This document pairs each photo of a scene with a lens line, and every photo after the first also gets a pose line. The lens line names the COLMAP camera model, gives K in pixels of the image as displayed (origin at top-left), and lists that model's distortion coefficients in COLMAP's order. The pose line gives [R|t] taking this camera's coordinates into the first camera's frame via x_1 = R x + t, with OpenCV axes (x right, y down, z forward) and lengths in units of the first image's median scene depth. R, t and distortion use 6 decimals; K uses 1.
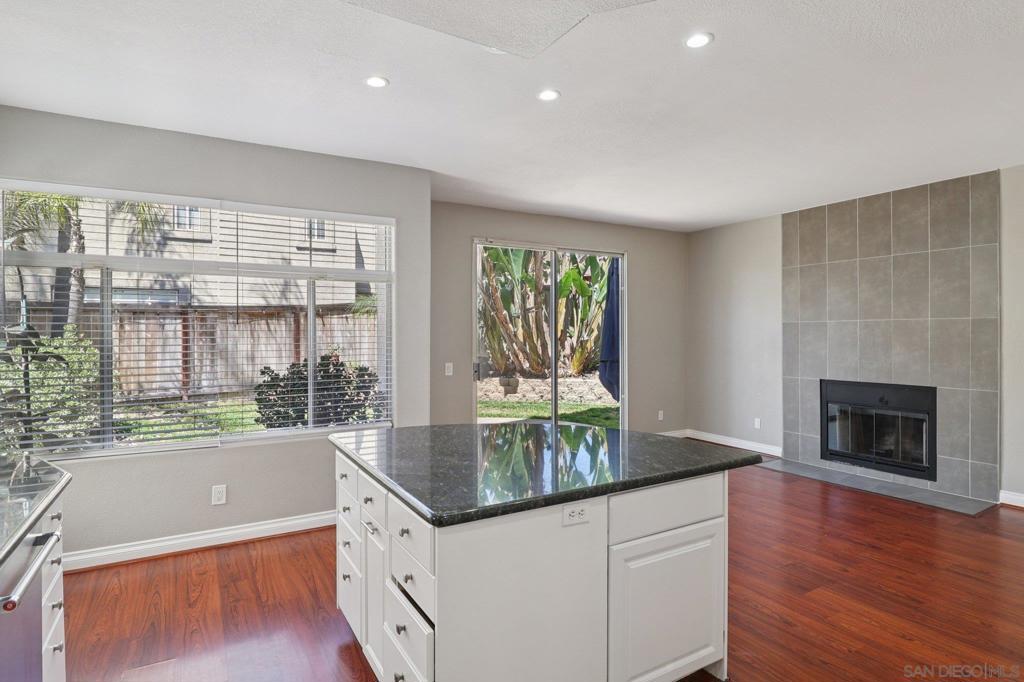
lens RADIAL K [[543.2, 0, 510.1], [0, 543.2, 337.2], [0, 0, 1]] dist [0.000715, -0.012691]
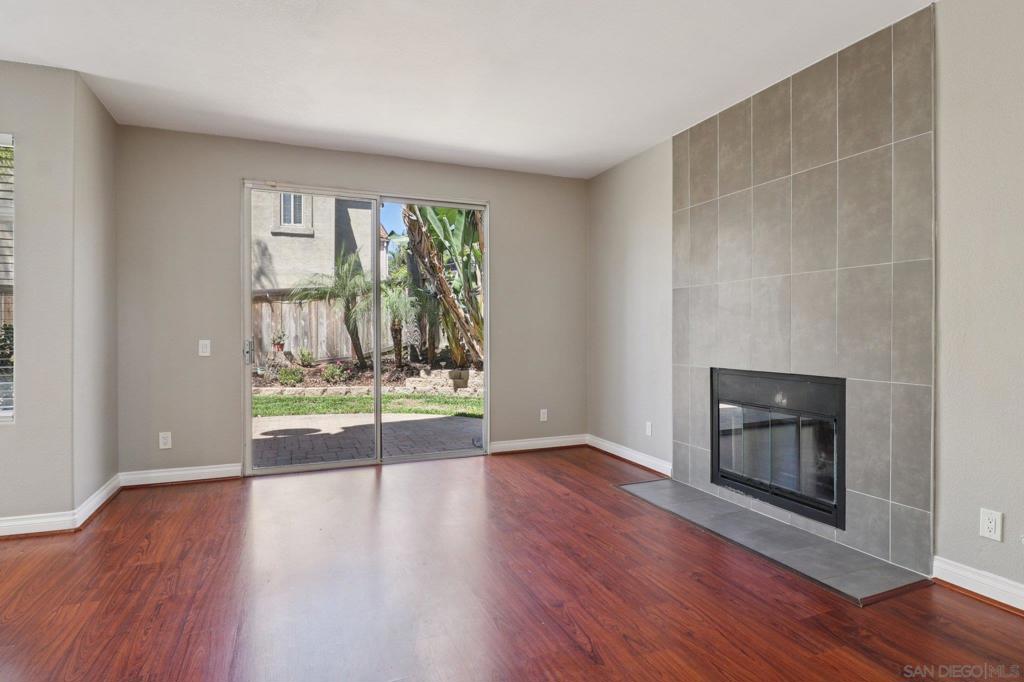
lens RADIAL K [[543.2, 0, 512.7], [0, 543.2, 337.5], [0, 0, 1]] dist [0.000715, -0.012691]
pose [[0.989907, 0.004460, -0.141649, 0.449478], [-0.004022, 0.999986, 0.003374, 0.040510], [0.141662, -0.002770, 0.989911, 0.298453]]
